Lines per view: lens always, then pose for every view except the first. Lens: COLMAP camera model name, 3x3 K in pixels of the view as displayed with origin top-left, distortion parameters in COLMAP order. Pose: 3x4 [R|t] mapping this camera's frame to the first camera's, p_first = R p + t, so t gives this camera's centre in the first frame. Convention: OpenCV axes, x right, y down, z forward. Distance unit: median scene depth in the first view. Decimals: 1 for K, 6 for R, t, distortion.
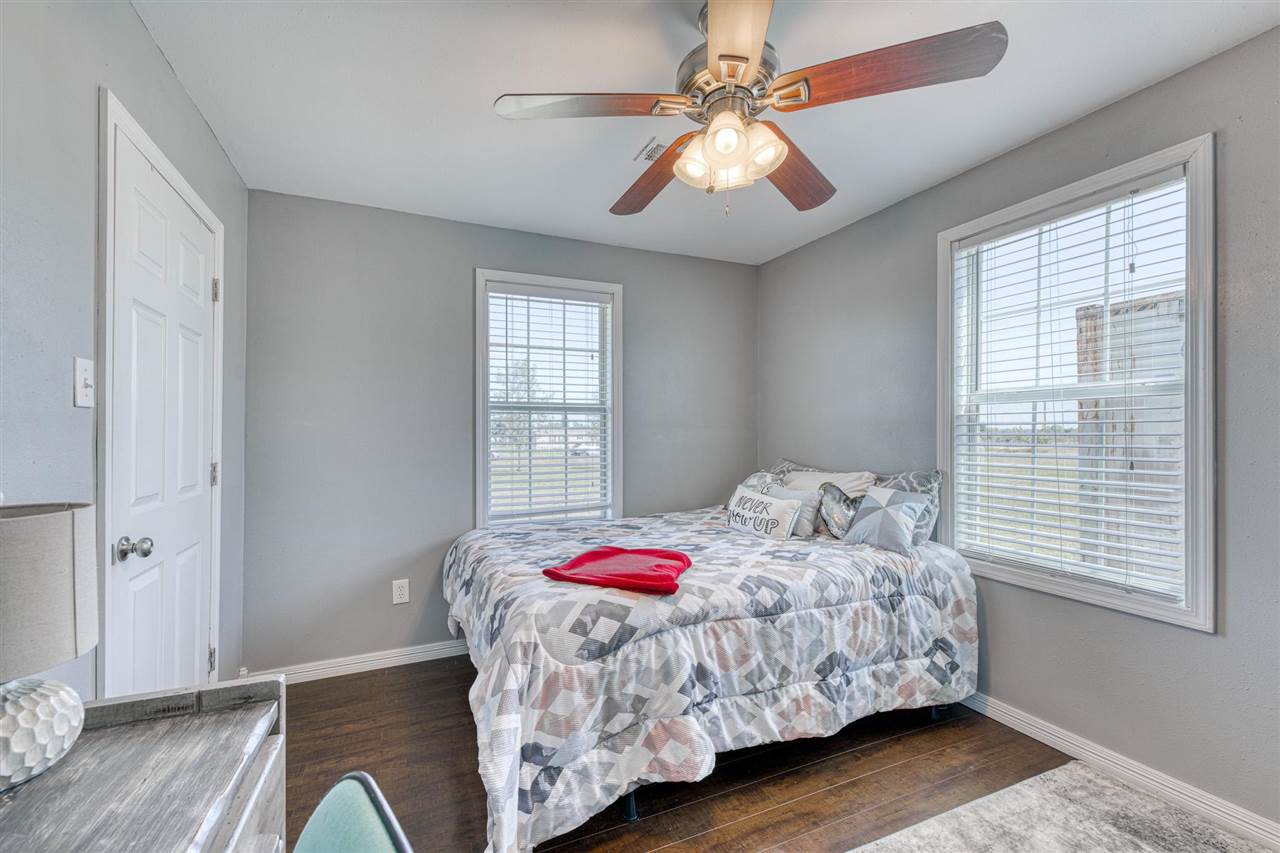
lens RADIAL K [[530.5, 0, 638.1], [0, 530.5, 431.0], [0, 0, 1]] dist [0.011667, -0.000182]
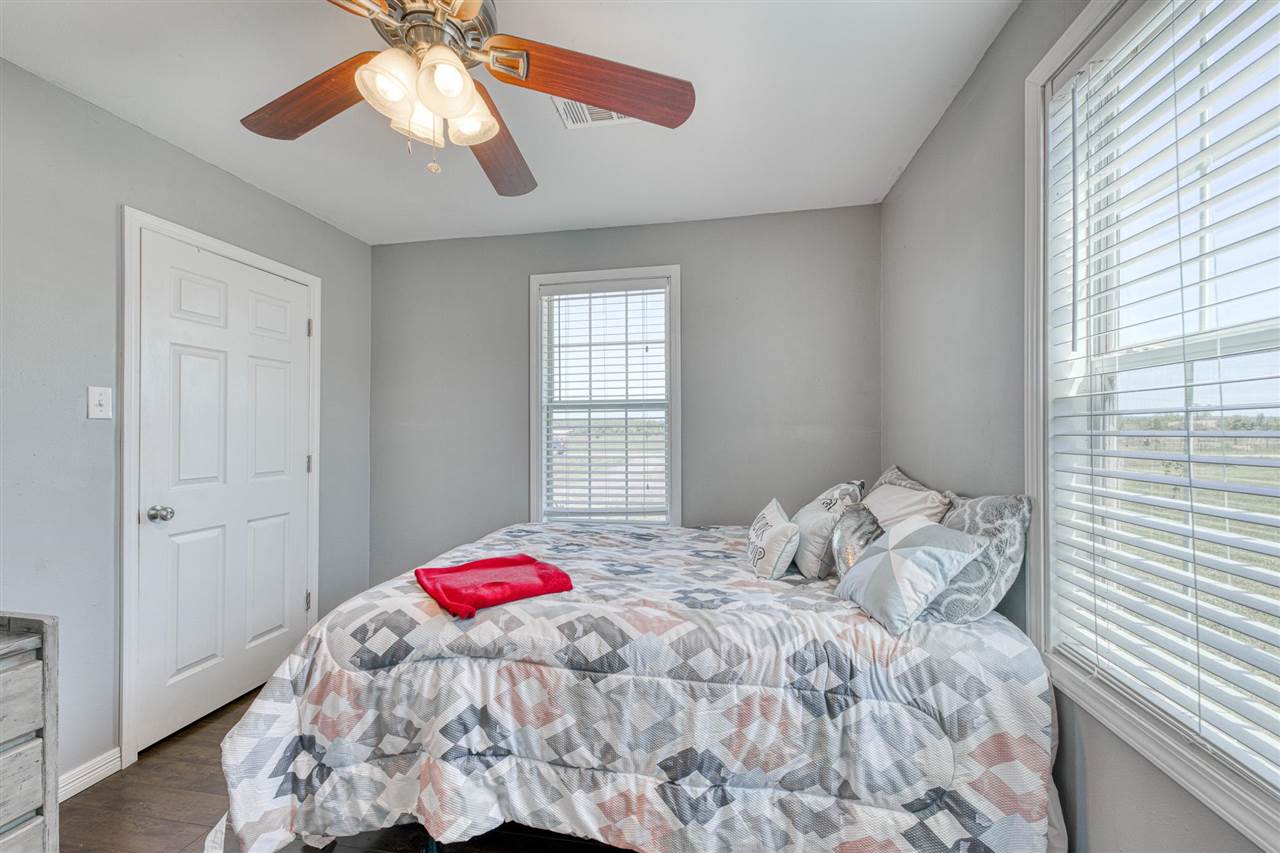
lens RADIAL K [[528.7, 0, 638.2], [0, 528.7, 425.3], [0, 0, 1]] dist [0.010752, -0.000894]
pose [[0.827251, -0.009932, -0.561744, 0.733688], [0.008946, 0.999950, -0.004506, -0.003956], [0.561761, -0.001298, 0.827299, 0.404868]]
